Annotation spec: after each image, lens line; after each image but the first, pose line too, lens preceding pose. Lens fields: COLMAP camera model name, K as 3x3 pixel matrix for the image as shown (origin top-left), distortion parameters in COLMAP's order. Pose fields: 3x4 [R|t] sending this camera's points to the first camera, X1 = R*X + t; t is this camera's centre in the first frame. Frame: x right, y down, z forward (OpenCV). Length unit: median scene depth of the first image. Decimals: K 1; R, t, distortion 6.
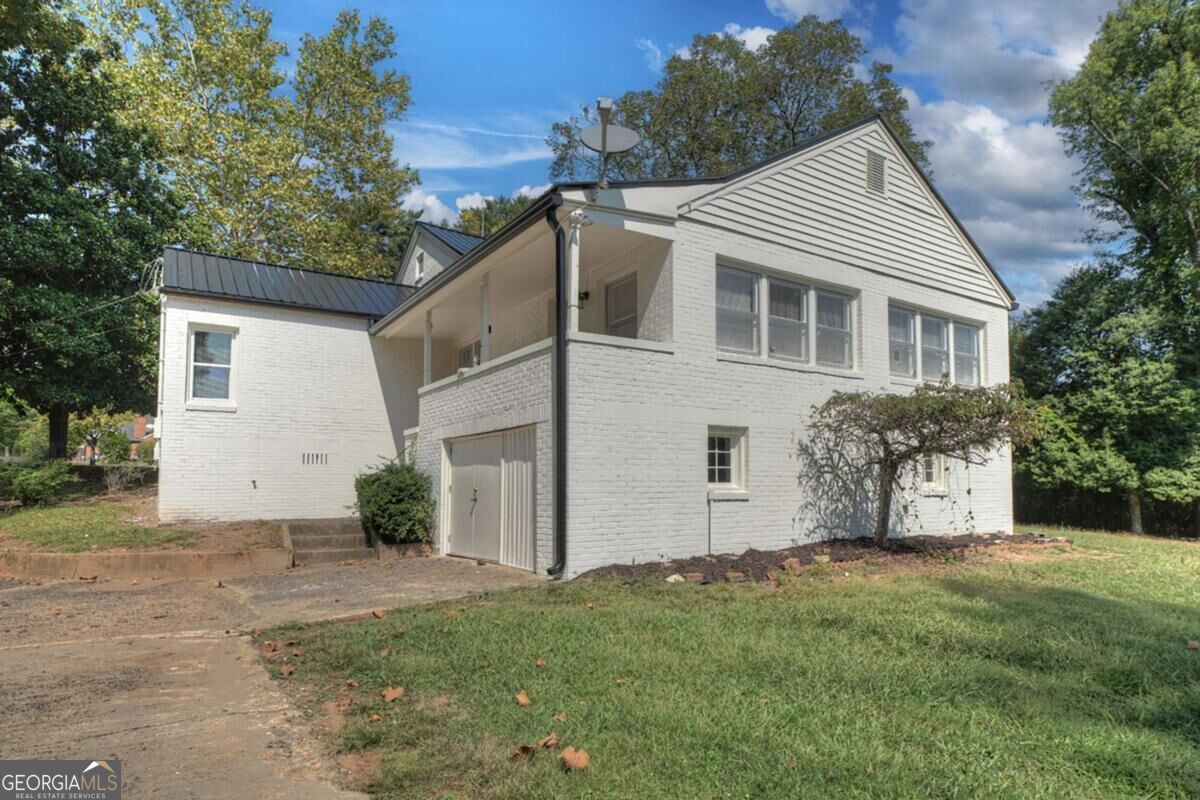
lens RADIAL K [[682.5, 0, 642.6], [0, 682.5, 419.4], [0, 0, 1]] dist [-0.002133, 0.000839]
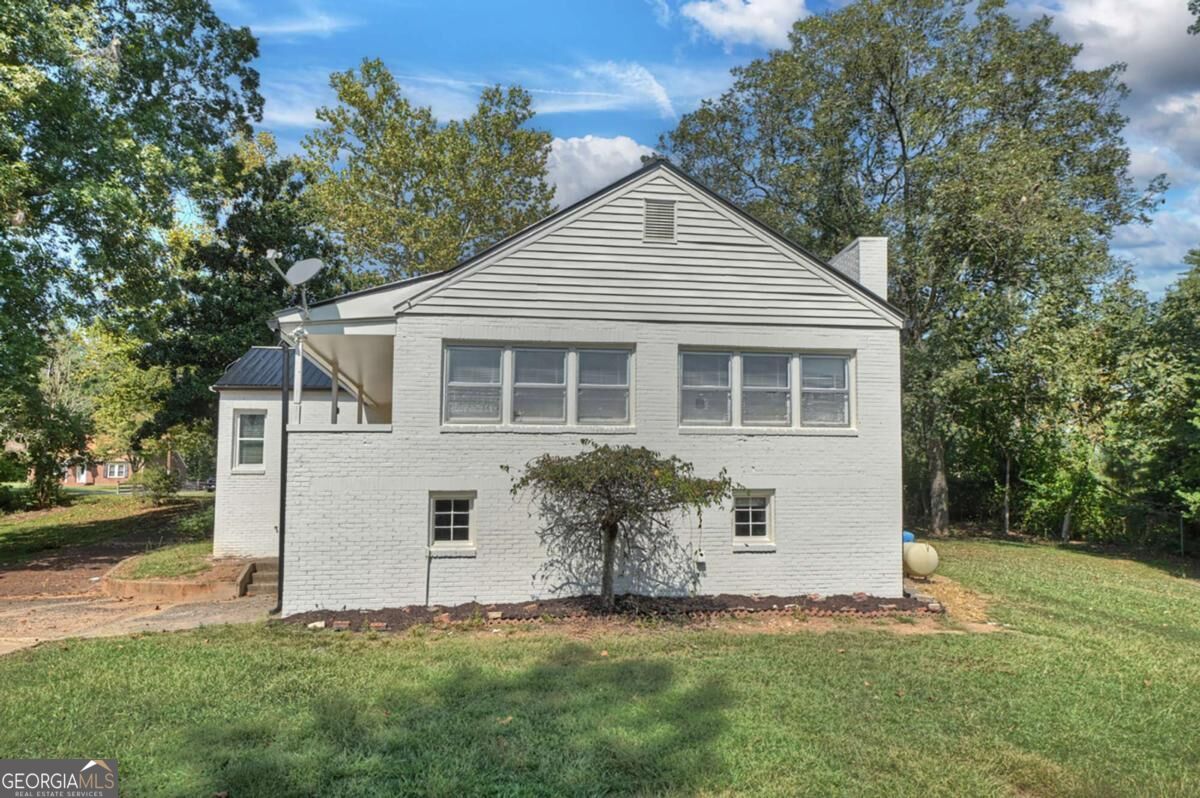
lens RADIAL K [[758.0, 0, 600.2], [0, 758.0, 405.4], [0, 0, 1]] dist [-0.000817, 0.000043]
pose [[0.886508, -0.064201, -0.458238, 0.848531], [0.047481, 0.997722, -0.047928, -0.054224], [0.460271, 0.020731, 0.887537, 0.001627]]
